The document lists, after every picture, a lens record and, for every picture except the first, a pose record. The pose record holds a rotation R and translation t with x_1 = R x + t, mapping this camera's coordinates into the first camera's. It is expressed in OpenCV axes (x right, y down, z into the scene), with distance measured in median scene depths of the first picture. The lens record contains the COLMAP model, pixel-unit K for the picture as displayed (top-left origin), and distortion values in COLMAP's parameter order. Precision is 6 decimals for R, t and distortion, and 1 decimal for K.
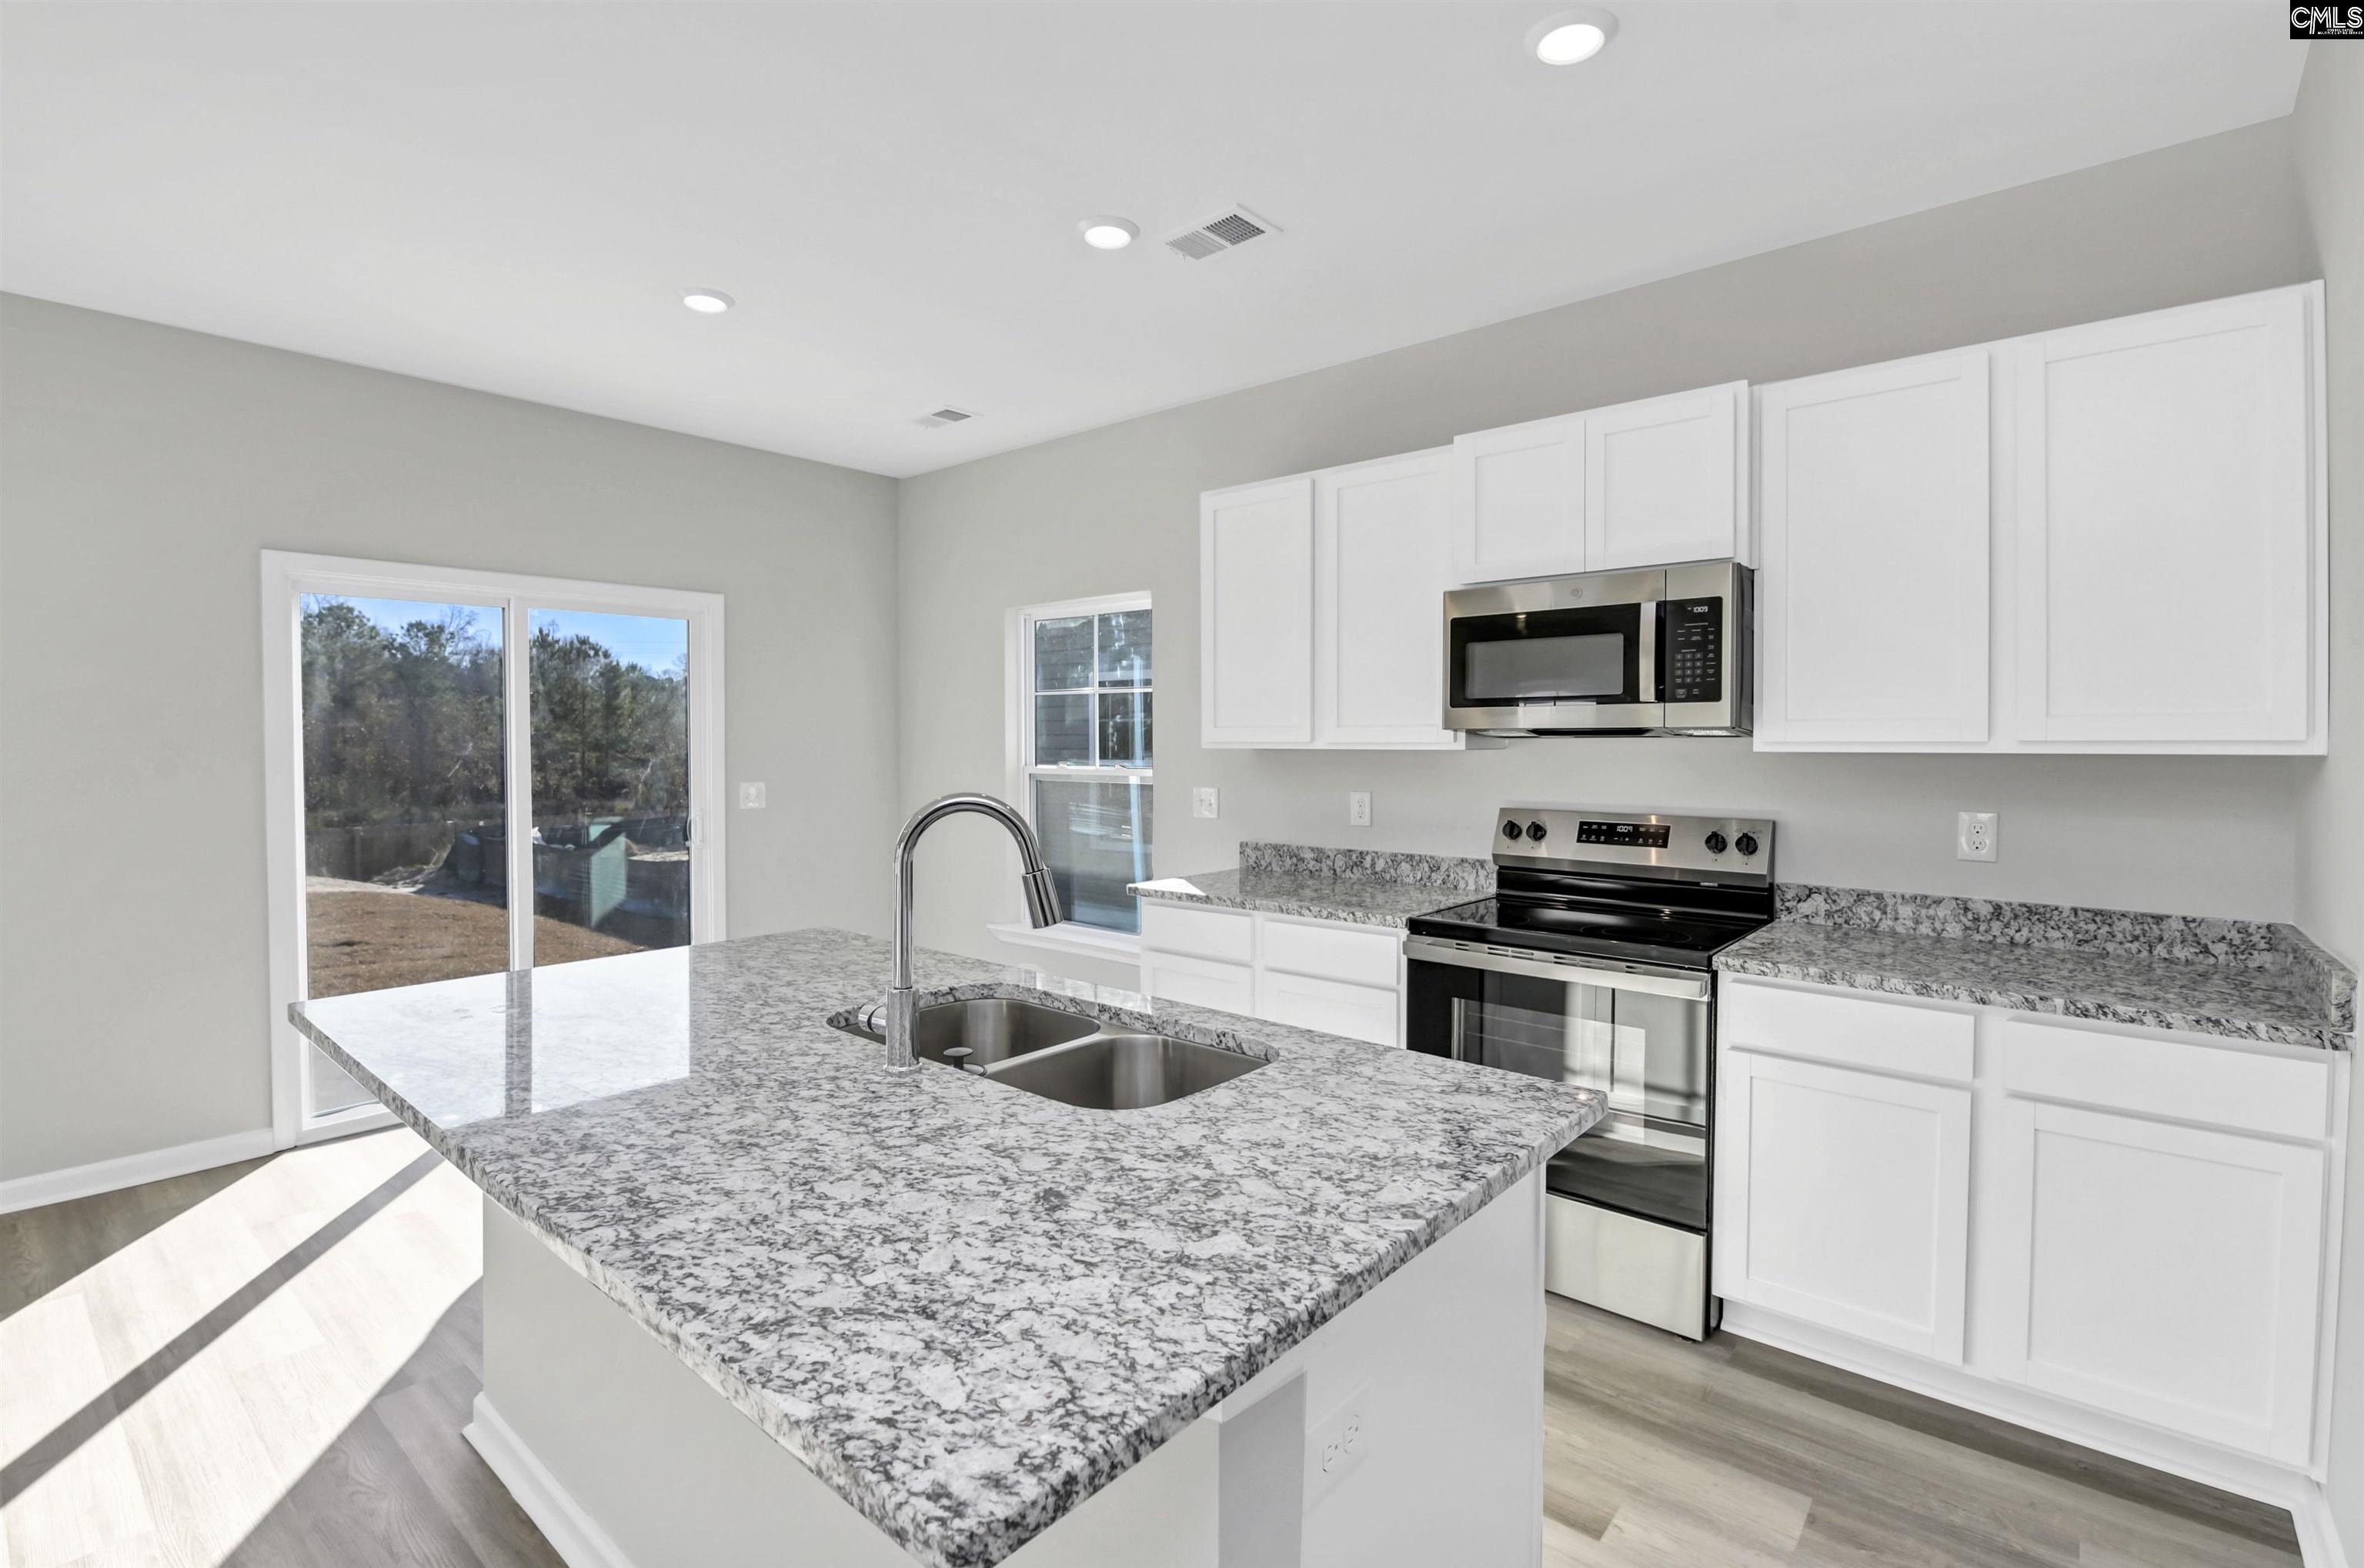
lens RADIAL K [[1080.0, 0, 1192.5], [0, 1080.0, 773.6], [0, 0, 1]] dist [-0.019466, -0.001129]
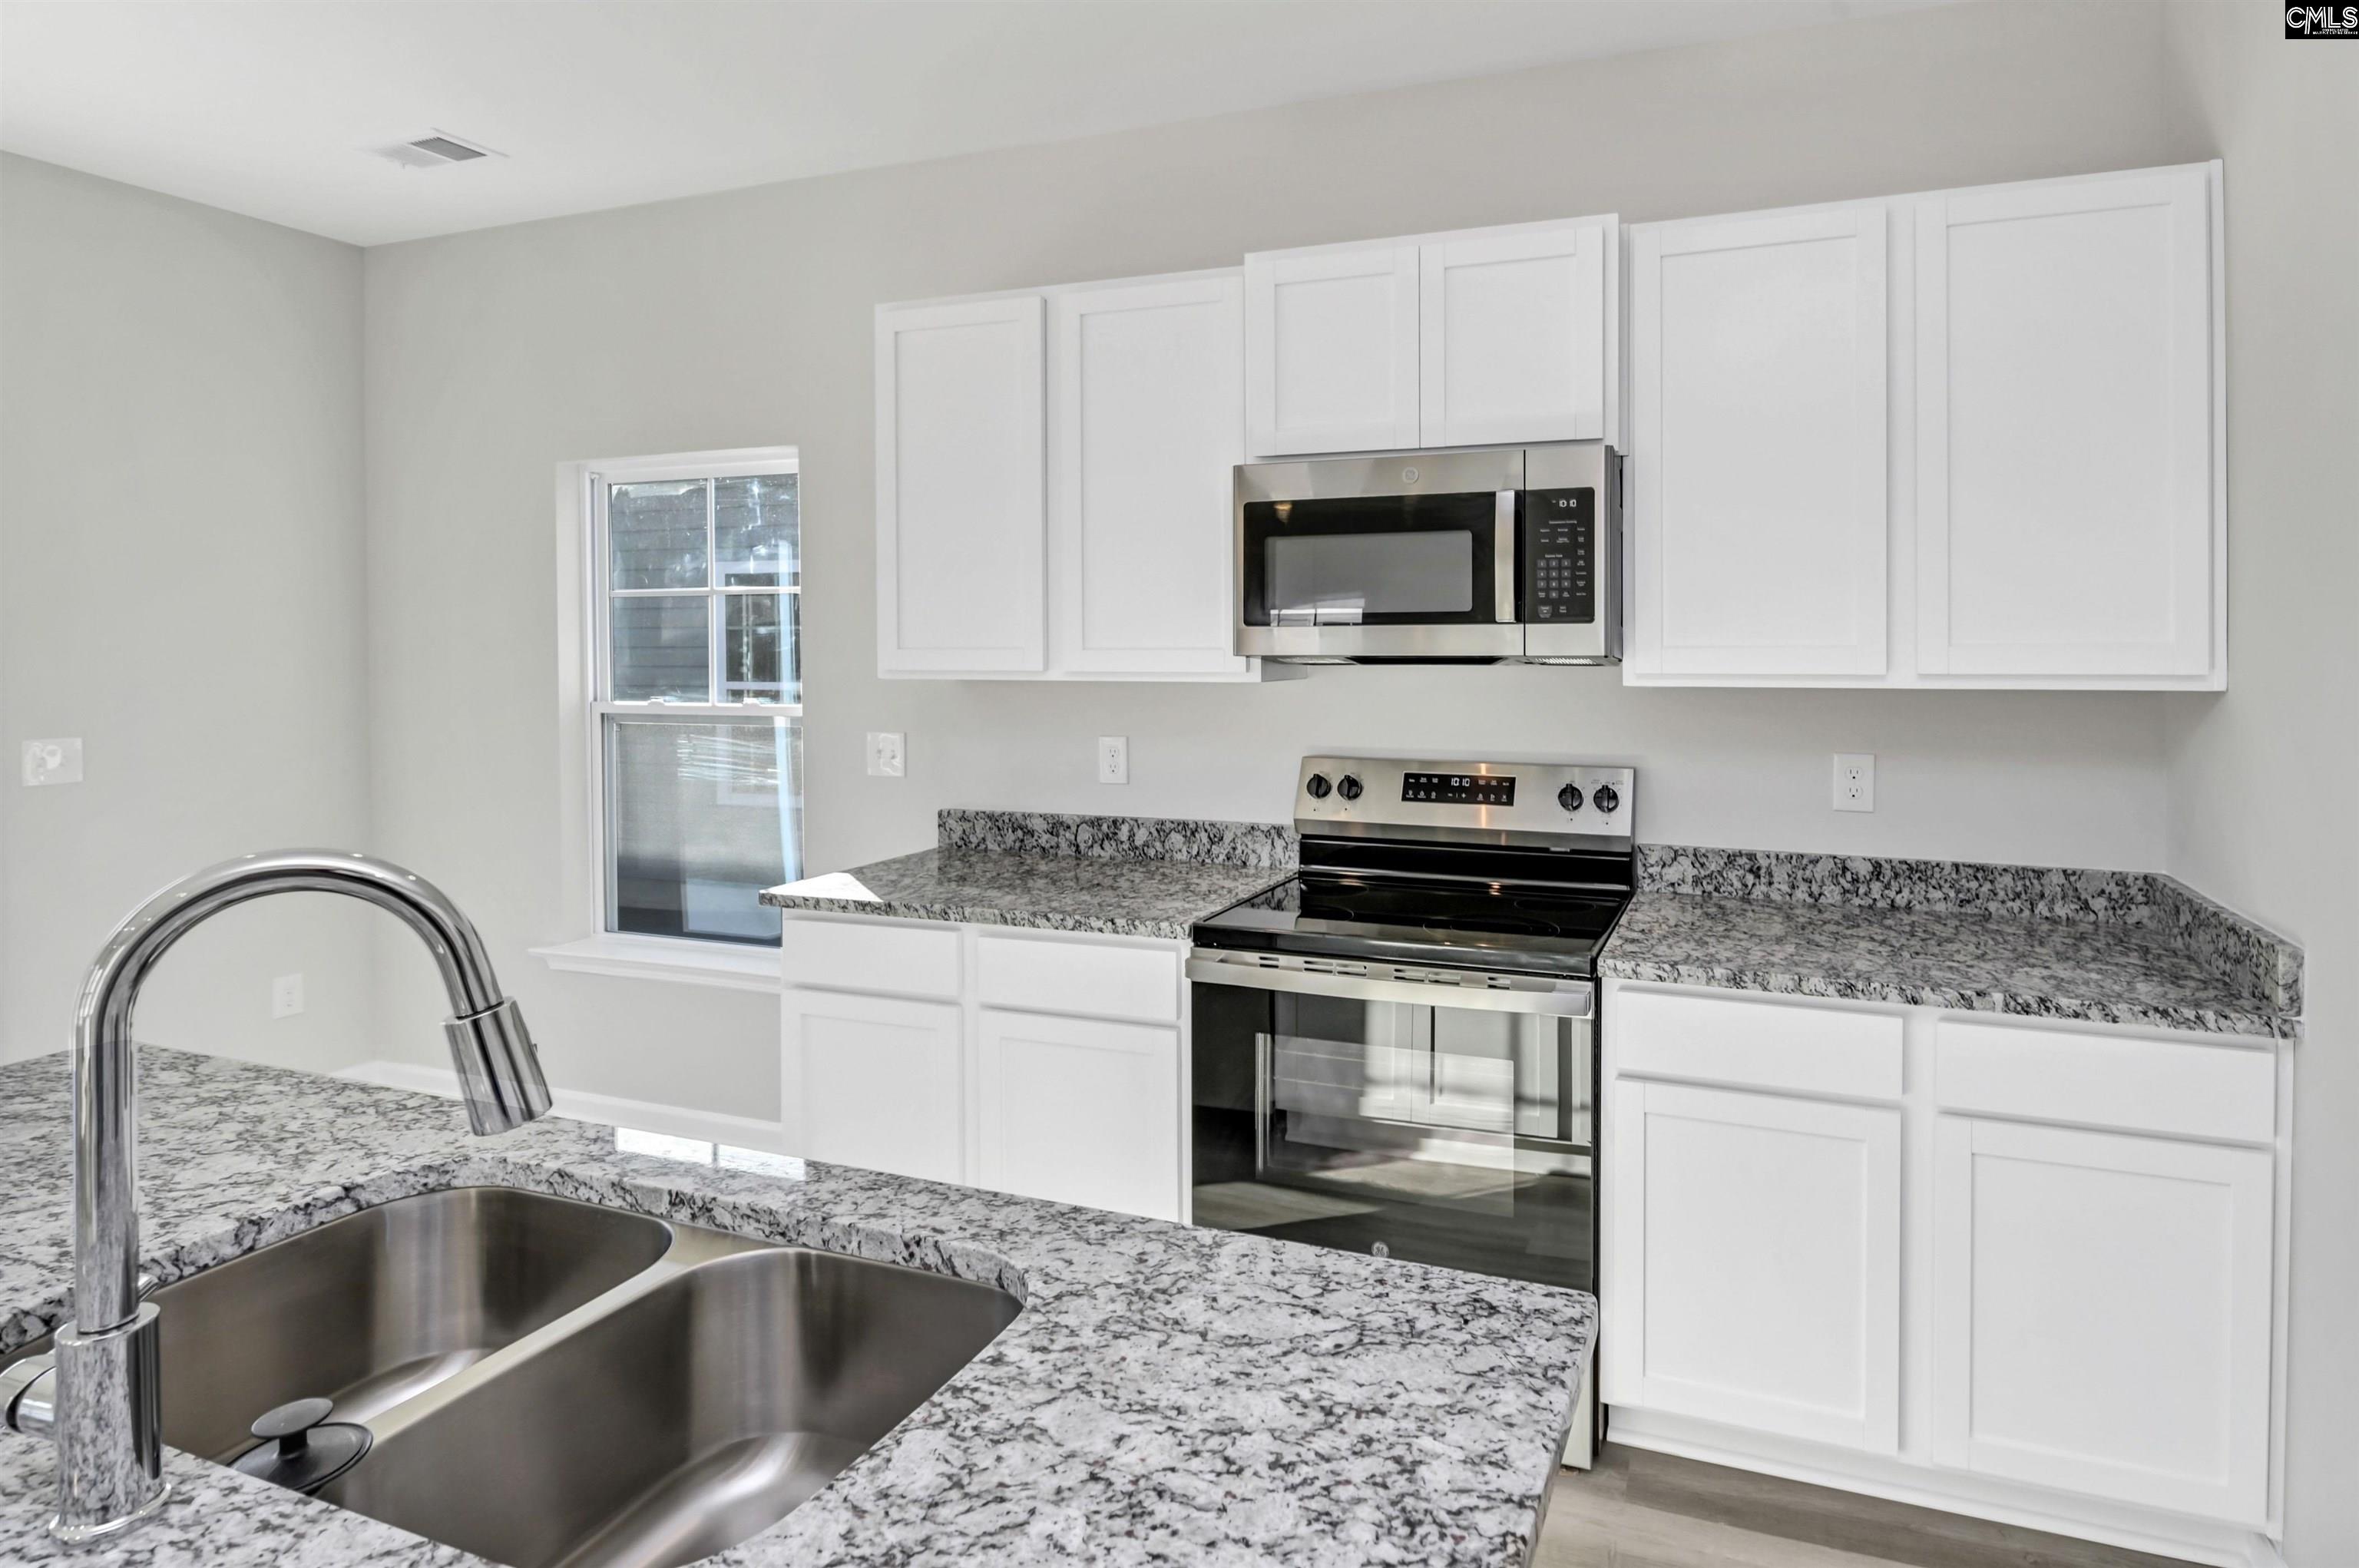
lens RADIAL K [[1246.0, 0, 1357.2], [0, 1246.0, 667.9], [0, 0, 1]] dist [0.000462, -0.001180]
pose [[0.931789, -0.007037, 0.362931, 0.006266], [0.011643, 0.999877, -0.010503, -0.026507], [-0.362813, 0.014012, 0.931757, 0.216902]]
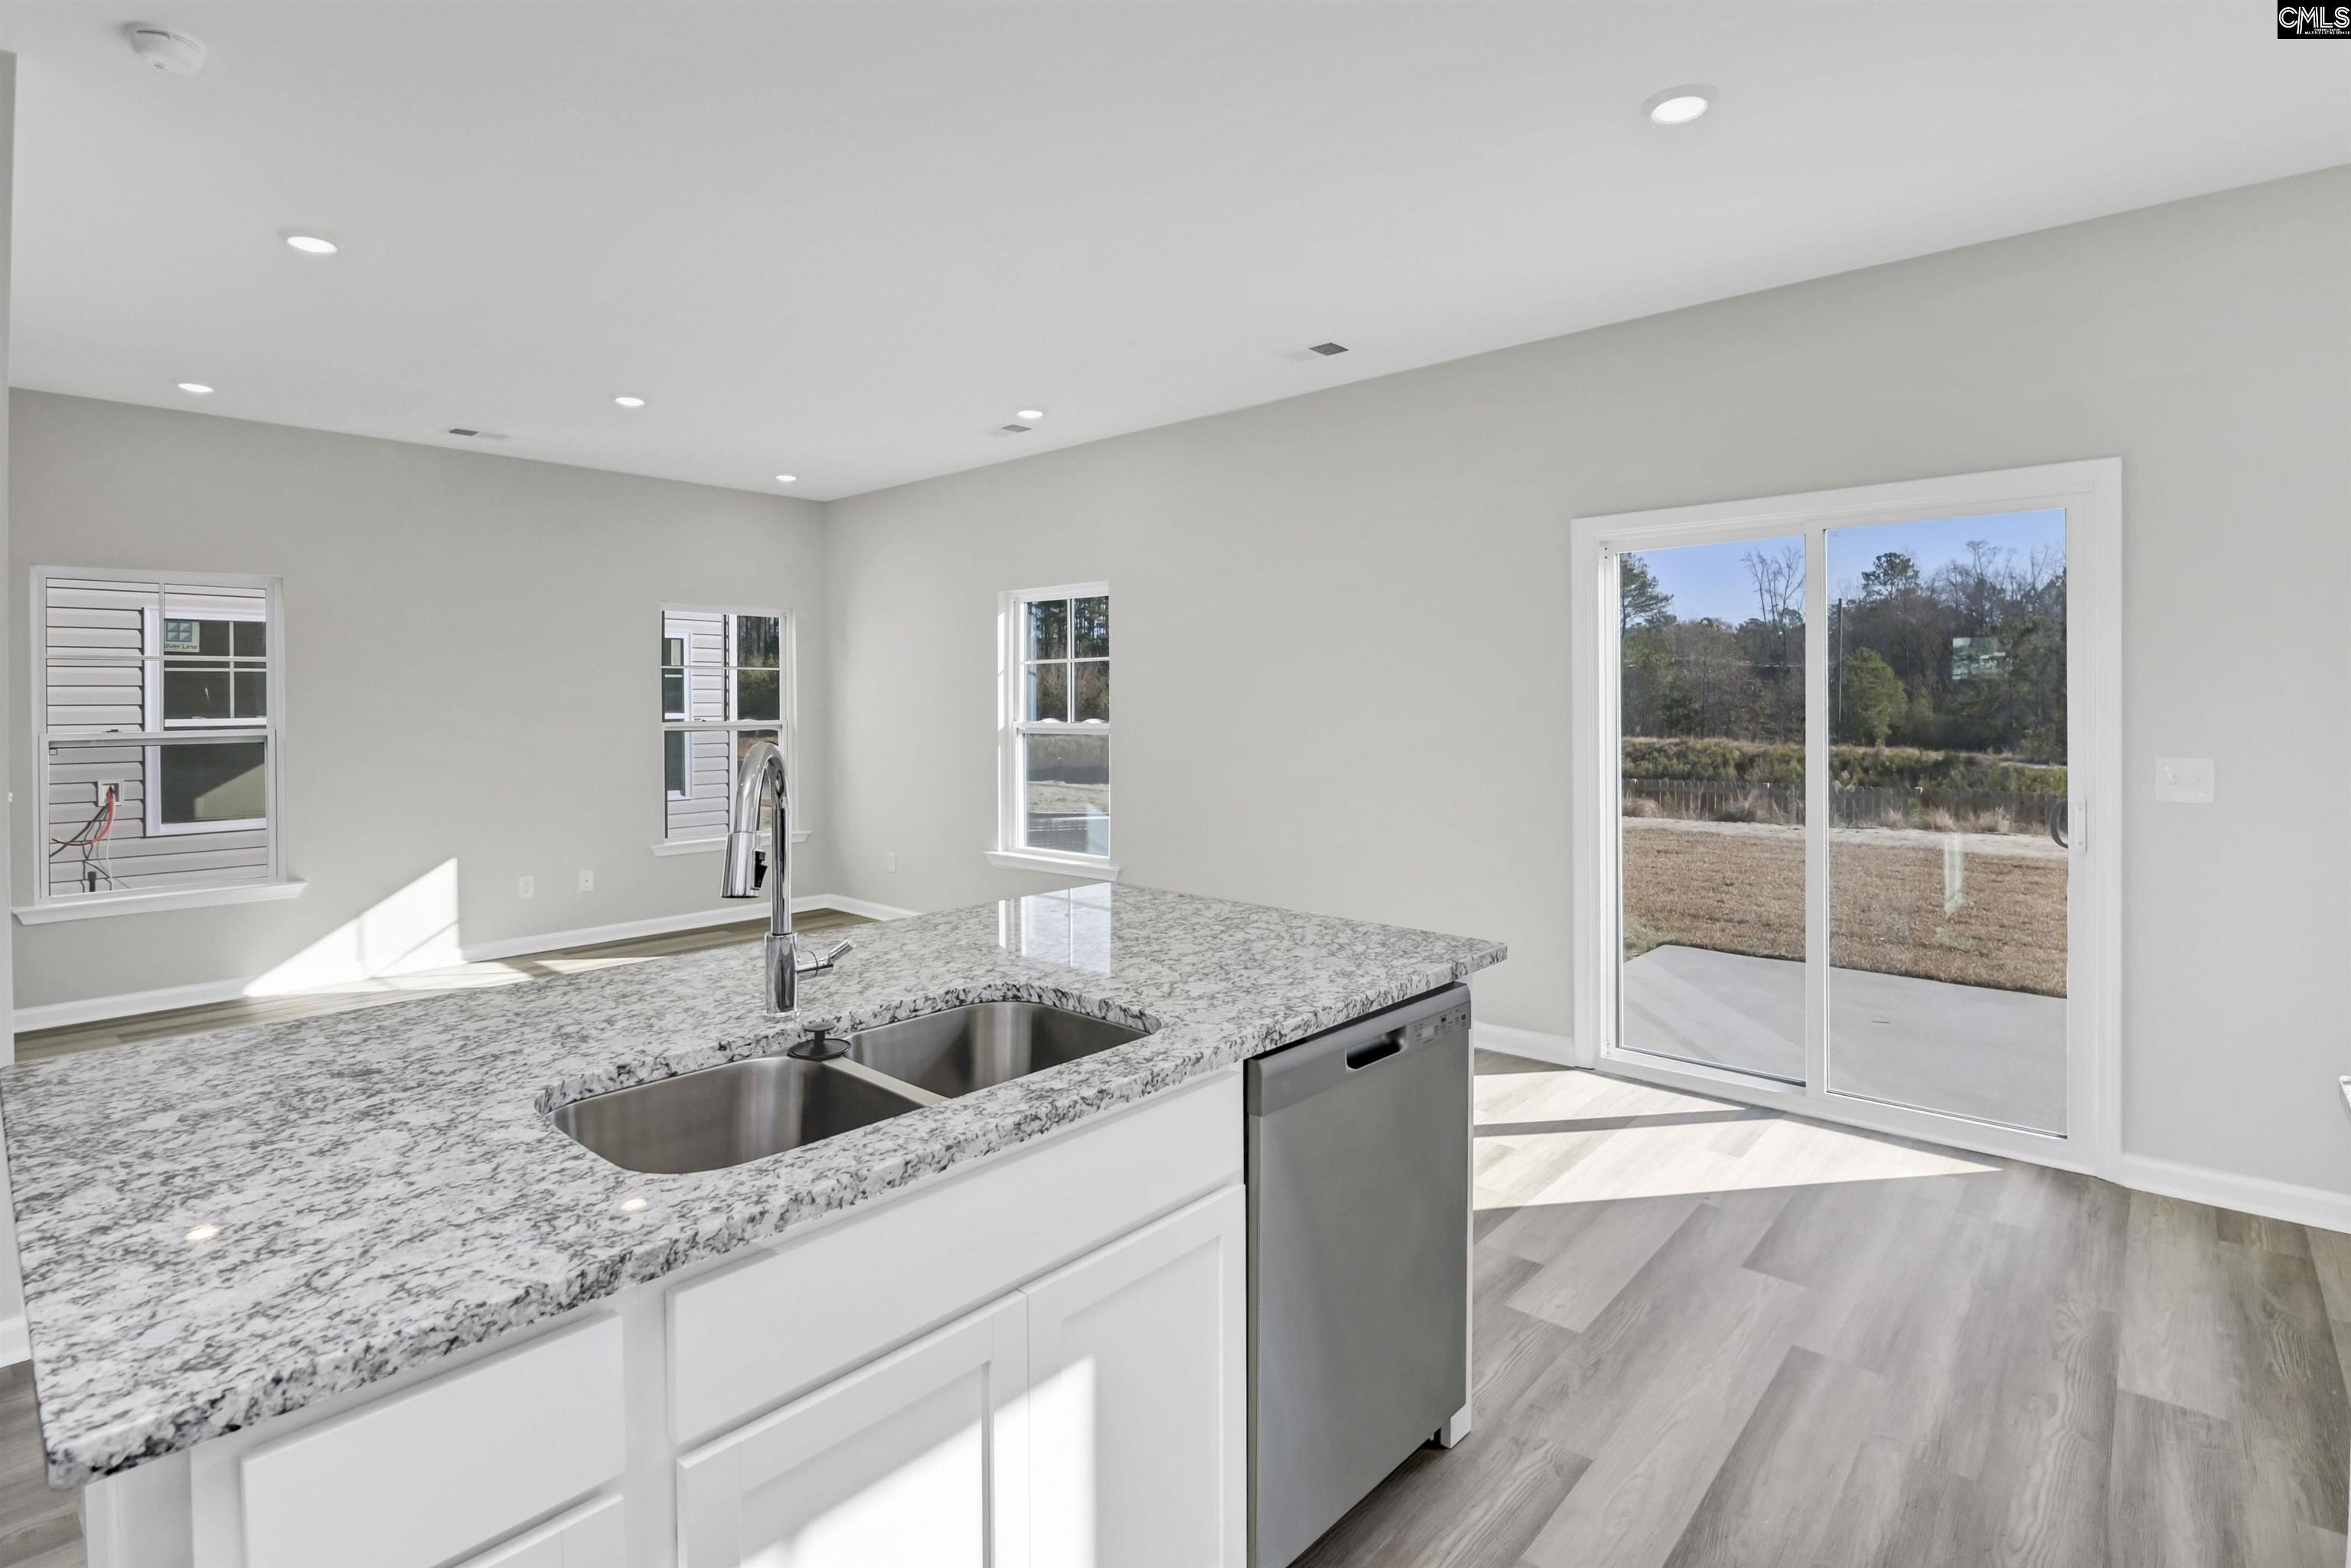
lens RADIAL K [[1143.7, 0, 1140.7], [0, 1143.7, 695.6], [0, 0, 1]] dist [0.002576, -0.011748]
pose [[-0.055467, -0.003145, -0.998456, 0.460096], [-0.024673, 0.999694, -0.001778, -0.018995], [0.998156, 0.024536, -0.055528, 0.813495]]
